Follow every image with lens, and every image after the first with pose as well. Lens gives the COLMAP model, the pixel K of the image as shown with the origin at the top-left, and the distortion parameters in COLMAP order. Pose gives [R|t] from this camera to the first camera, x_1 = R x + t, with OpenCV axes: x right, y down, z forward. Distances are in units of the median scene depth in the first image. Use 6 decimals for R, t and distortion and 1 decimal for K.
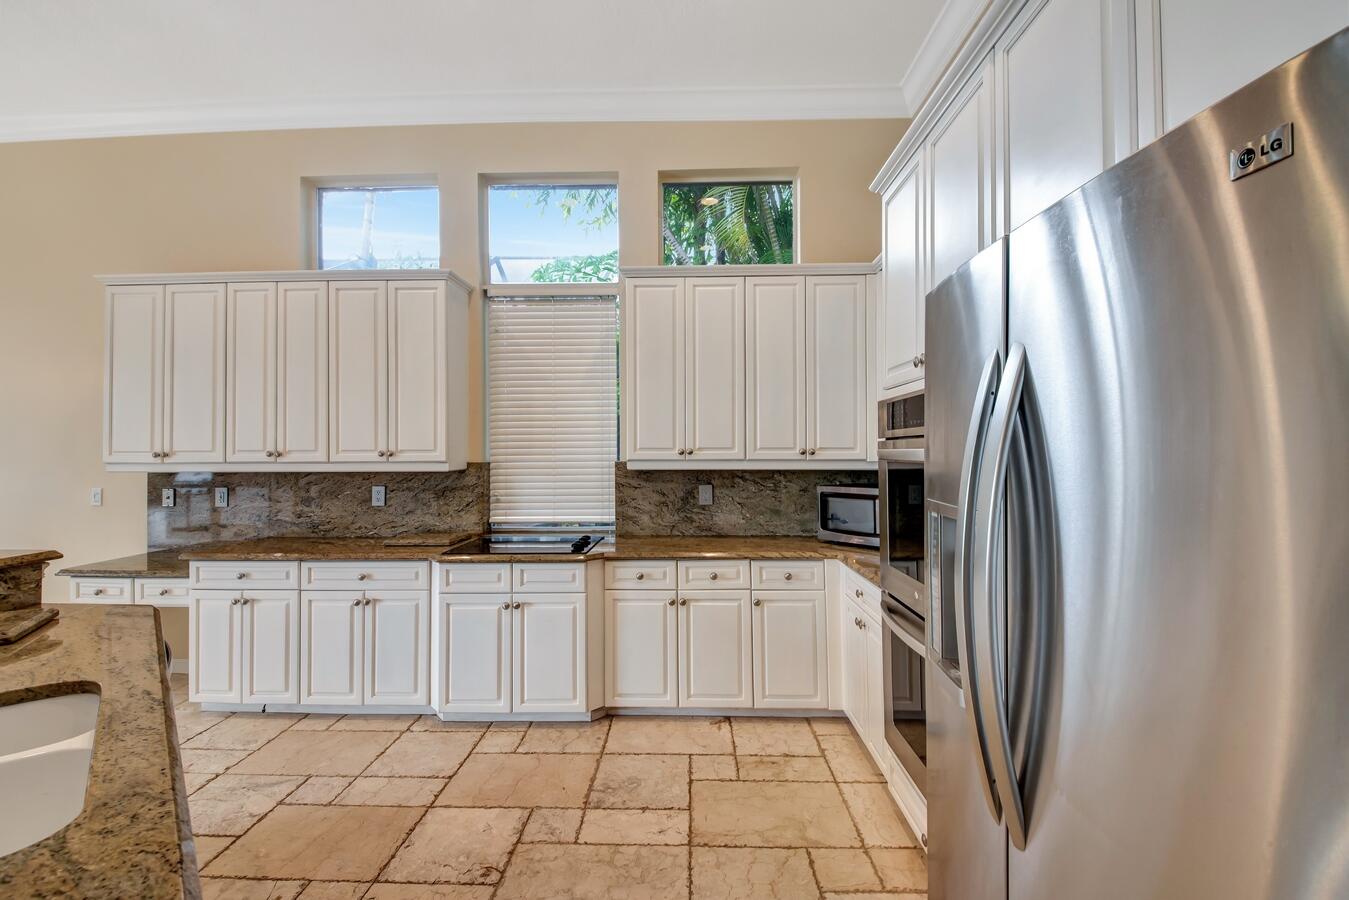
lens RADIAL K [[539.2, 0, 675.0], [0, 539.2, 432.8], [0, 0, 1]] dist [0.001340, -0.000281]
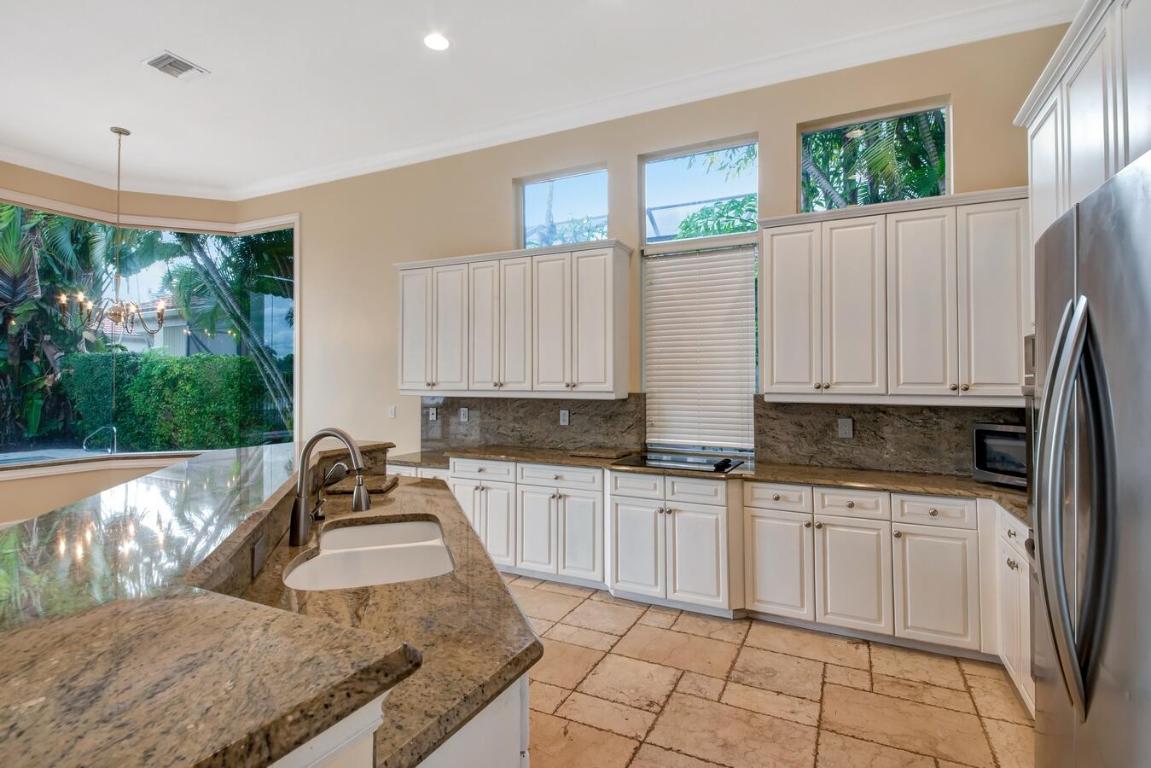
lens RADIAL K [[528.6, 0, 596.8], [0, 528.6, 363.1], [0, 0, 1]] dist [0.061350, -0.057996]
pose [[0.916063, -0.006039, -0.400988, 0.038236], [0.003417, 0.999968, -0.007255, -0.004600], [0.401019, 0.005276, 0.916054, -0.160633]]
